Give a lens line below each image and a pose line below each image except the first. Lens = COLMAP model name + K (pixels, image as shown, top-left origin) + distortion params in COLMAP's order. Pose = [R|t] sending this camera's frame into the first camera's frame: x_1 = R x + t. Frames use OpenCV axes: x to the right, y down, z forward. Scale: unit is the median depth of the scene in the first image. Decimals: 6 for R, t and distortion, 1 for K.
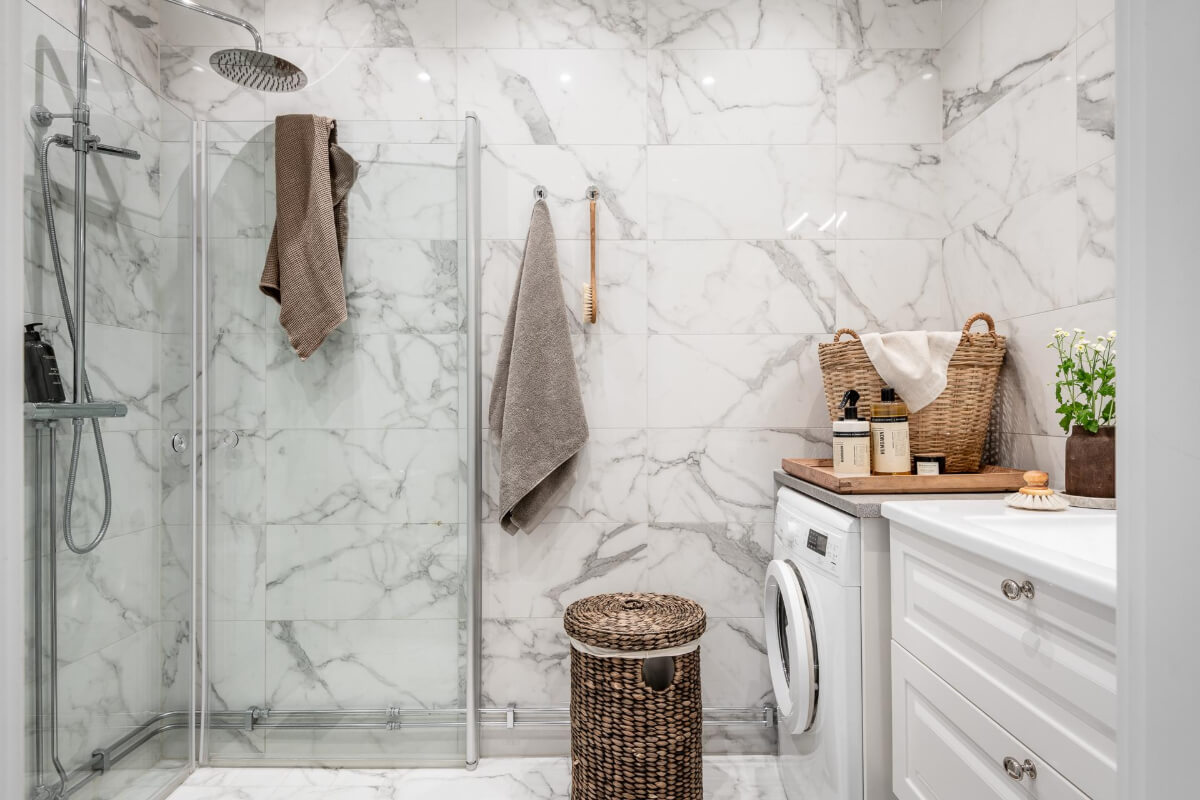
lens RADIAL K [[699.9, 0, 611.9], [0, 699.9, 402.0], [0, 0, 1]] dist [0.030603, -0.027230]
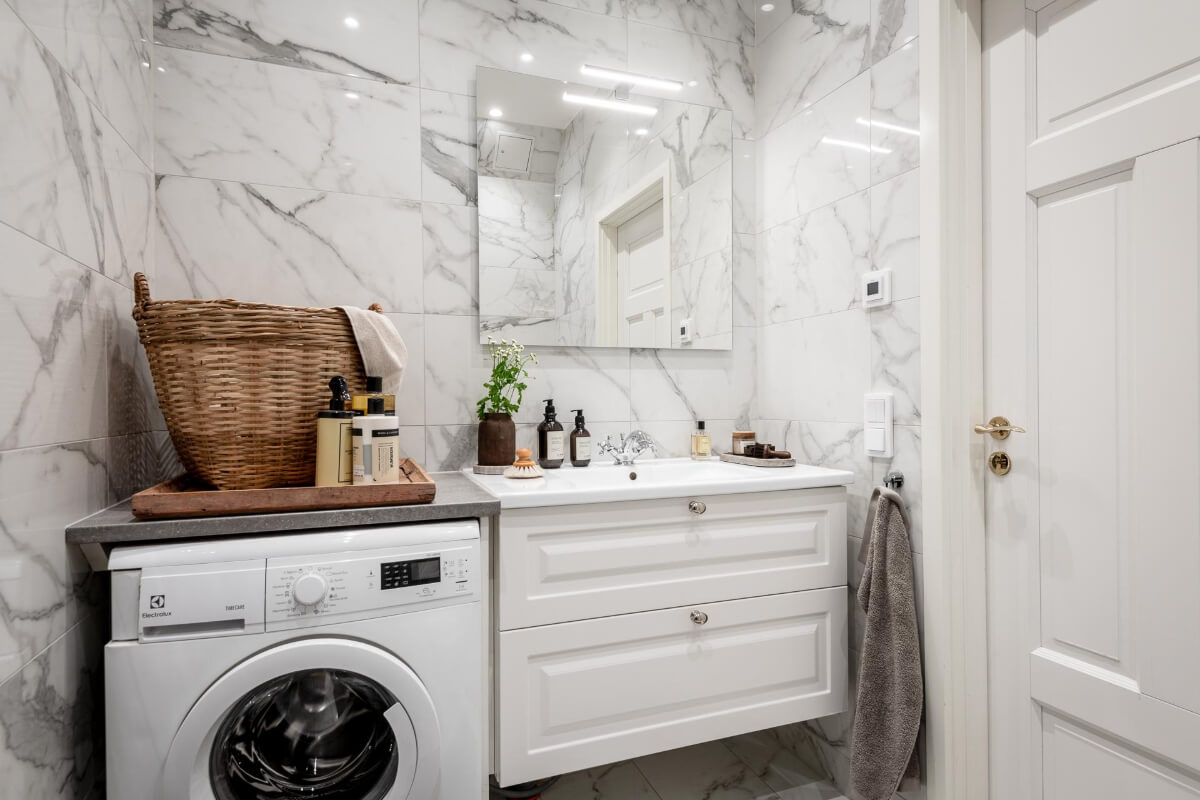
lens RADIAL K [[630.1, 0, 597.5], [0, 630.1, 407.8], [0, 0, 1]] dist [0.054802, -0.033096]
pose [[-0.347835, -0.008395, 0.937518, -0.391371], [0.002985, 0.999945, 0.010062, 0.010945], [-0.937551, 0.006299, -0.347791, 0.949217]]
